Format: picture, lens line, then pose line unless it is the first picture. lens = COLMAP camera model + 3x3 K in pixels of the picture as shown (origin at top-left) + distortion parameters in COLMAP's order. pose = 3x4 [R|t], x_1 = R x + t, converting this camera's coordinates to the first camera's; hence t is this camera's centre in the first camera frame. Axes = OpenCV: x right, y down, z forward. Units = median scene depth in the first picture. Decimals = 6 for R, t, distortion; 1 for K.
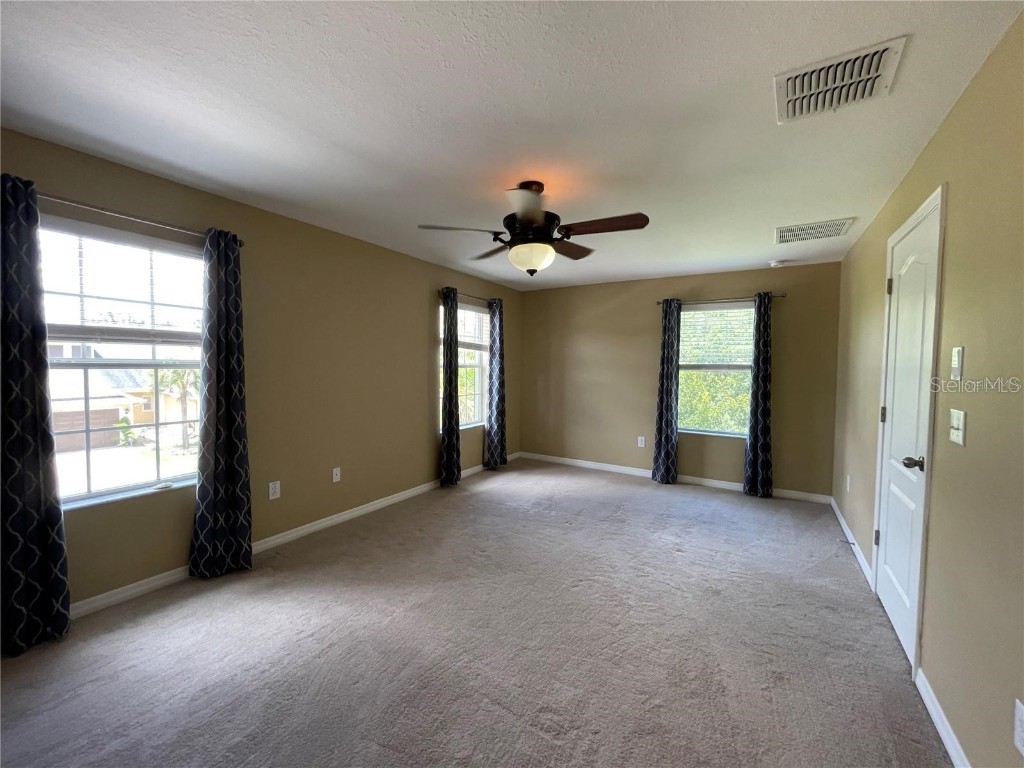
lens RADIAL K [[413.7, 0, 508.0], [0, 413.7, 382.3], [0, 0, 1]] dist [-0.000234, 0.000031]
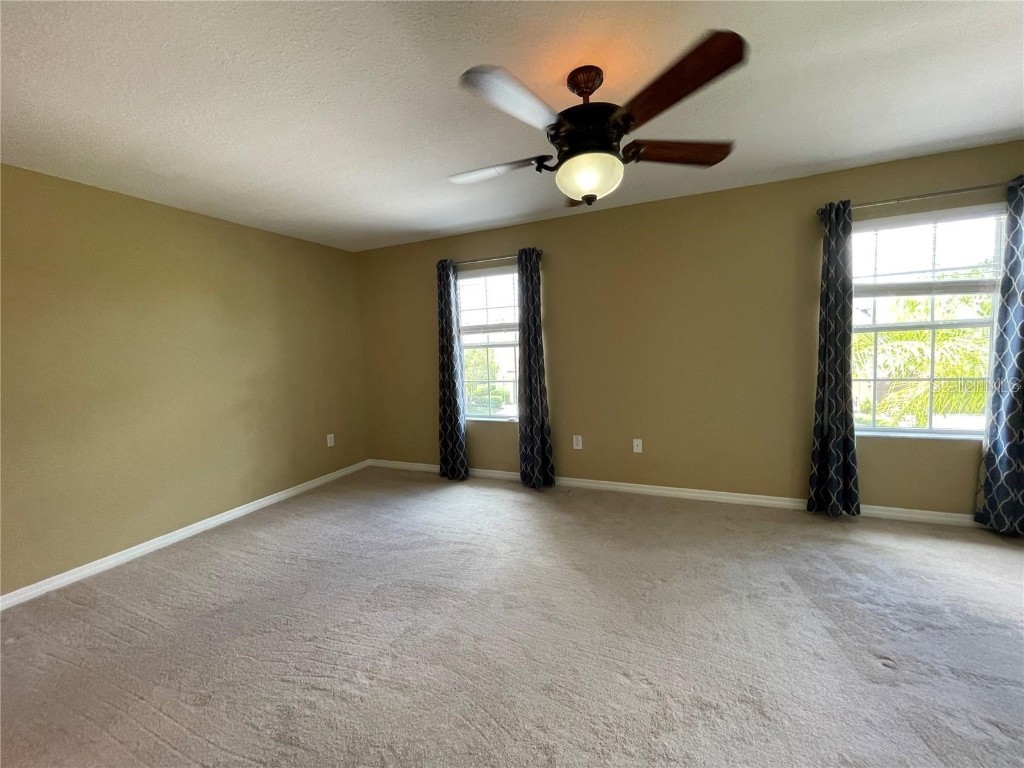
lens RADIAL K [[413.7, 0, 508.0], [0, 413.7, 382.3], [0, 0, 1]] dist [-0.000234, 0.000031]
pose [[0.142099, 0.065900, -0.987656, 0.540018], [-0.000525, 0.997786, 0.066500, -0.001475], [0.989852, -0.008931, 0.141819, 0.539353]]
